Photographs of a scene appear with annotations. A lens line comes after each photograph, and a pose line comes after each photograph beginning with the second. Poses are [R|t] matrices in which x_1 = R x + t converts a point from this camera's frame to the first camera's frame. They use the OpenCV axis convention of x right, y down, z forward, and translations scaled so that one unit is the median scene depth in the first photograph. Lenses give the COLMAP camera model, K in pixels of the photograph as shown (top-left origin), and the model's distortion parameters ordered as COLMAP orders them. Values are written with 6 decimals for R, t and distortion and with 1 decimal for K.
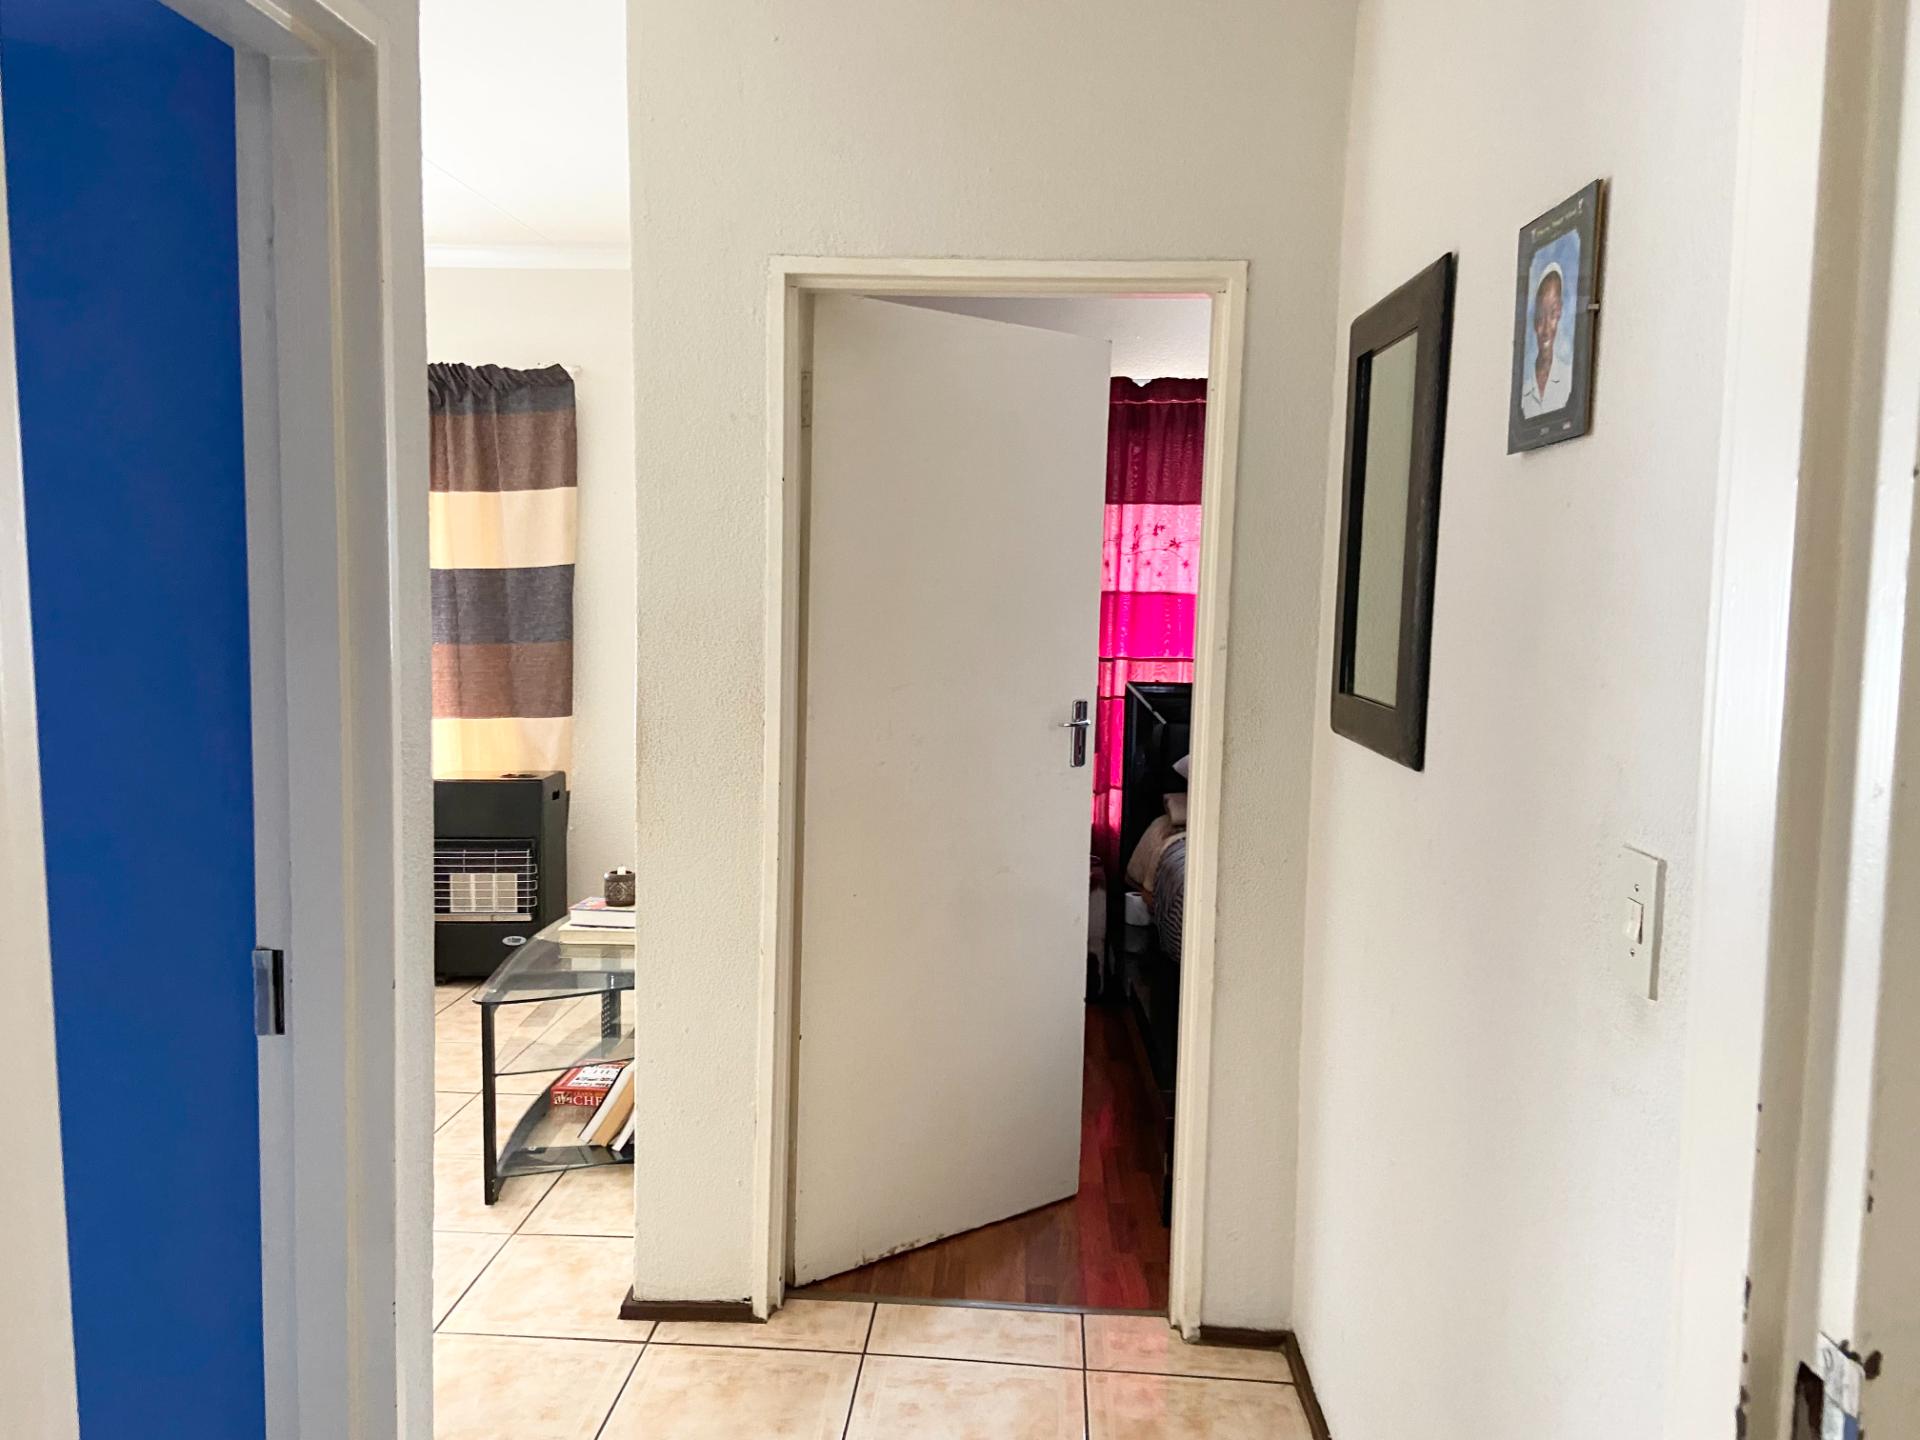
lens RADIAL K [[1448.4, 0, 962.9], [0, 1448.4, 731.6], [0, 0, 1]] dist [0.116289, -0.139713]
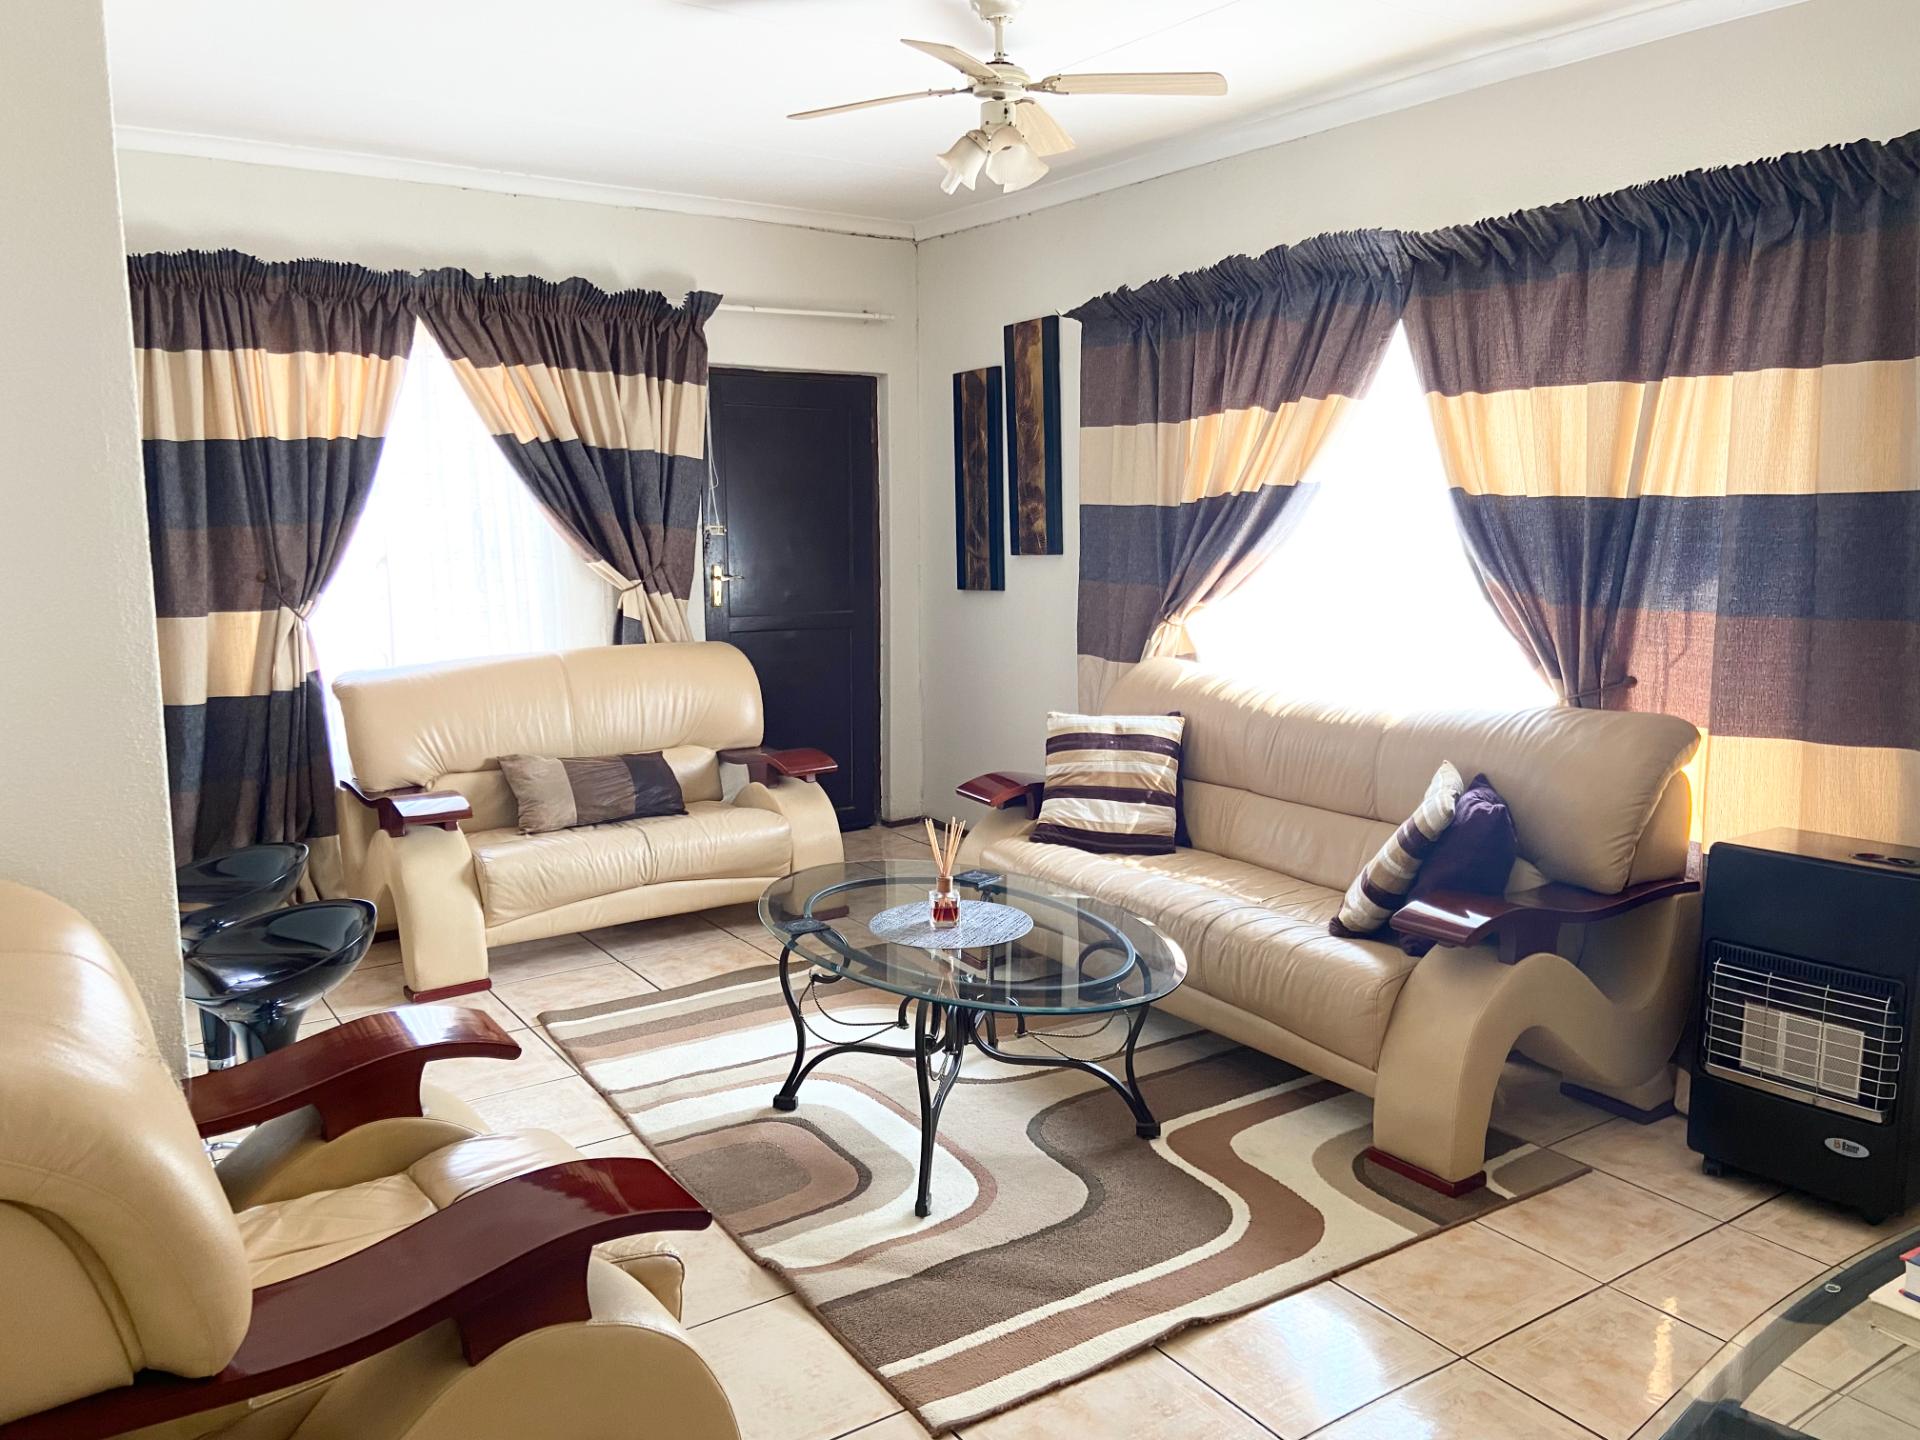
lens RADIAL K [[1448.4, 0, 976.6], [0, 1448.4, 727.4], [0, 0, 1]] dist [0.116289, -0.139713]
pose [[0.622906, 0.105988, -0.775084, -0.079143], [-0.048585, 0.994108, 0.096892, -0.058669], [0.780786, -0.022697, 0.624386, 0.349172]]
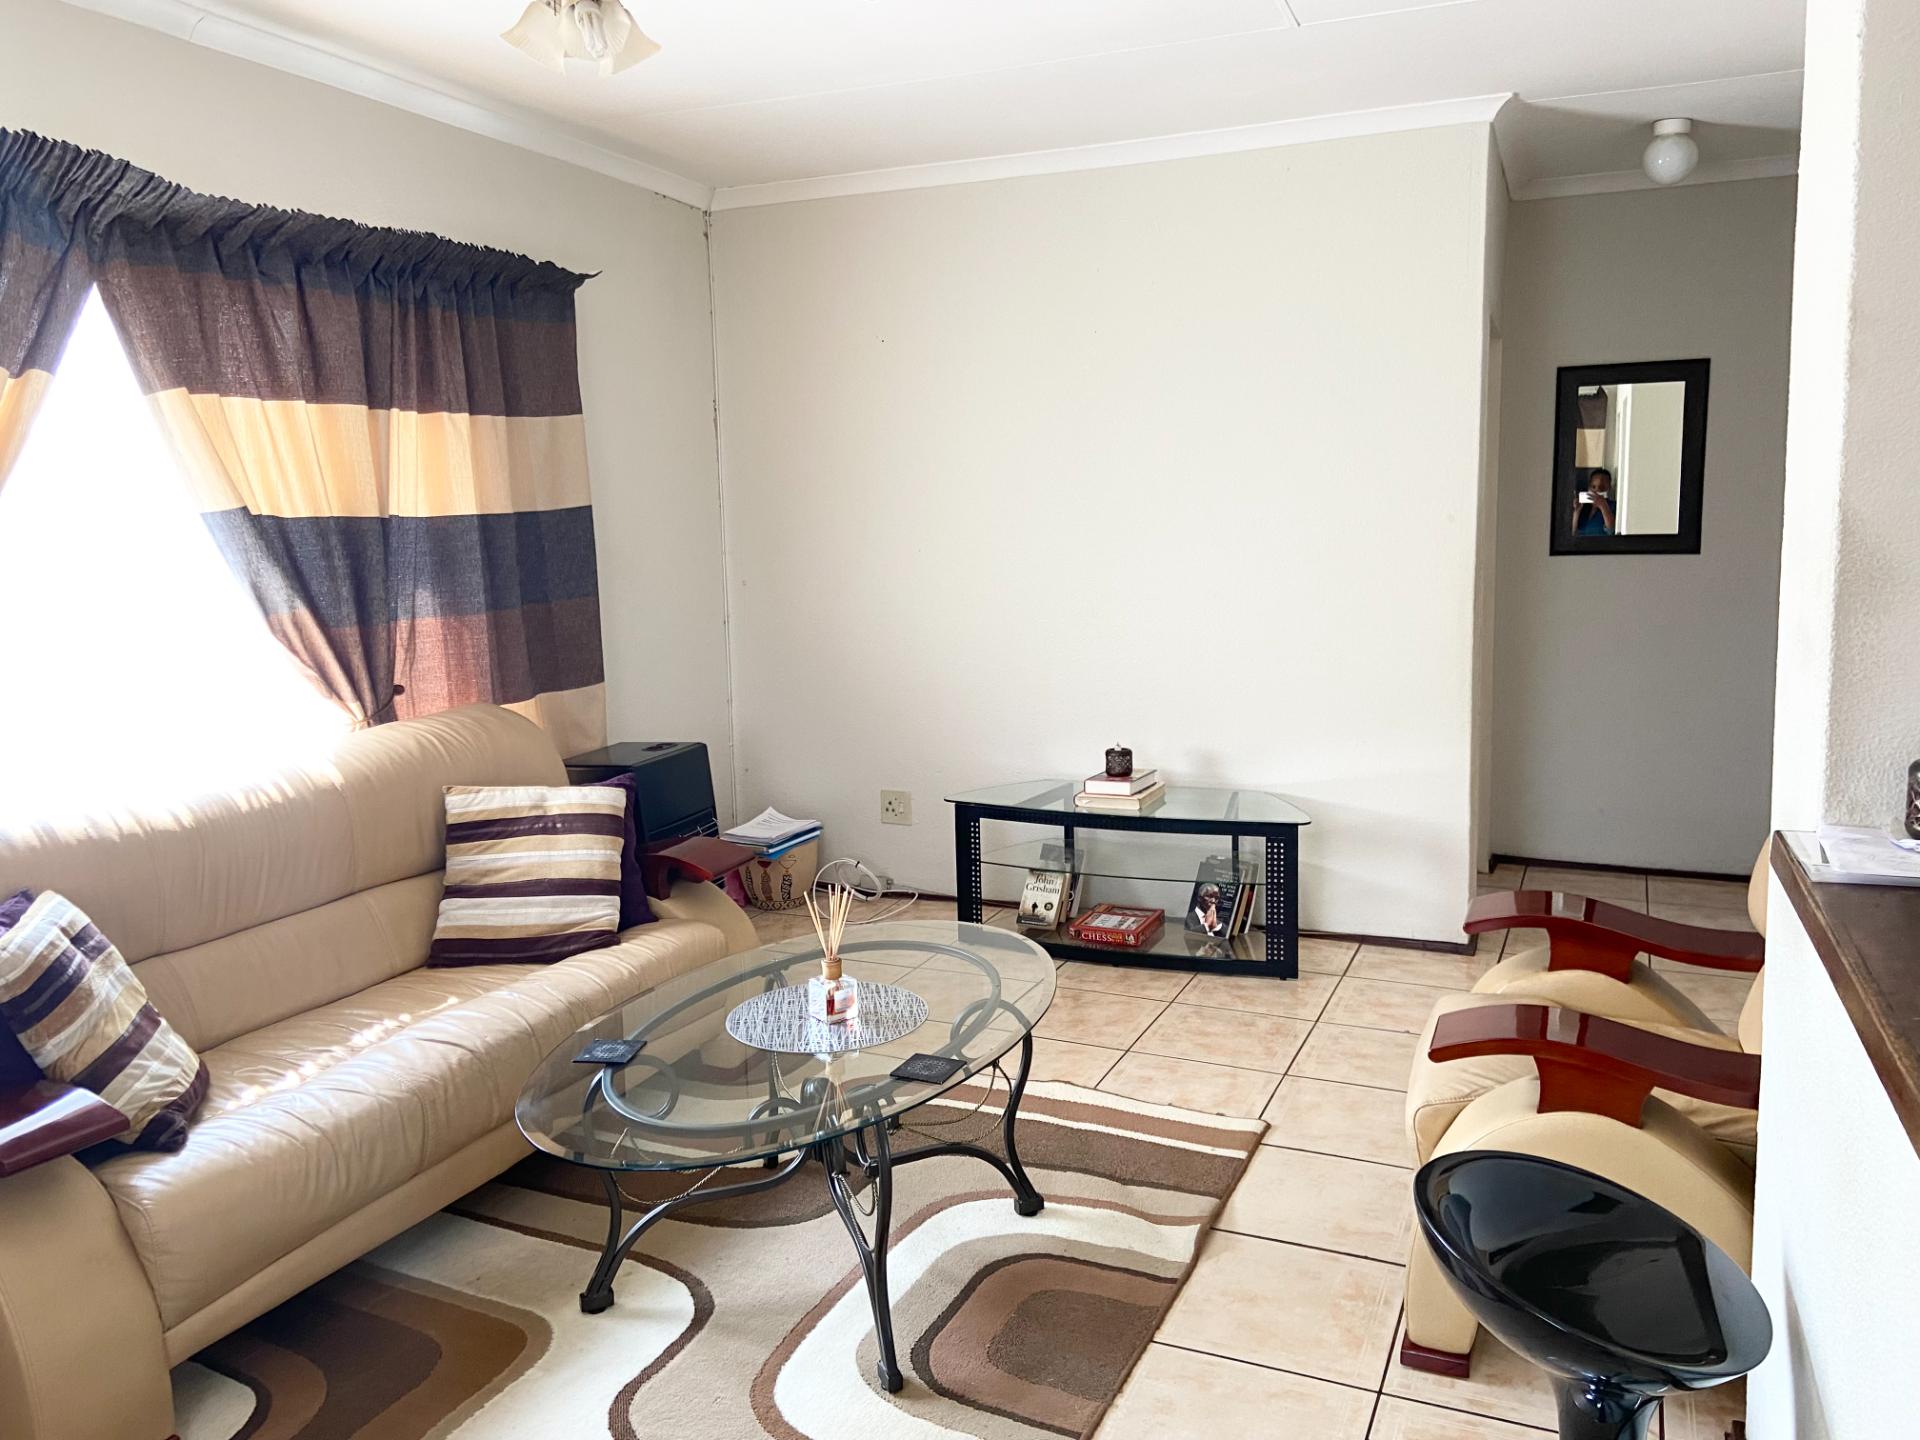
lens RADIAL K [[1448.4, 0, 967.2], [0, 1448.4, 716.9], [0, 0, 1]] dist [0.116289, -0.139713]
pose [[0.338684, -0.155972, 0.927883, -1.012764], [0.122287, 0.985097, 0.120954, -0.068724], [-0.932920, 0.072503, 0.352710, 0.498609]]
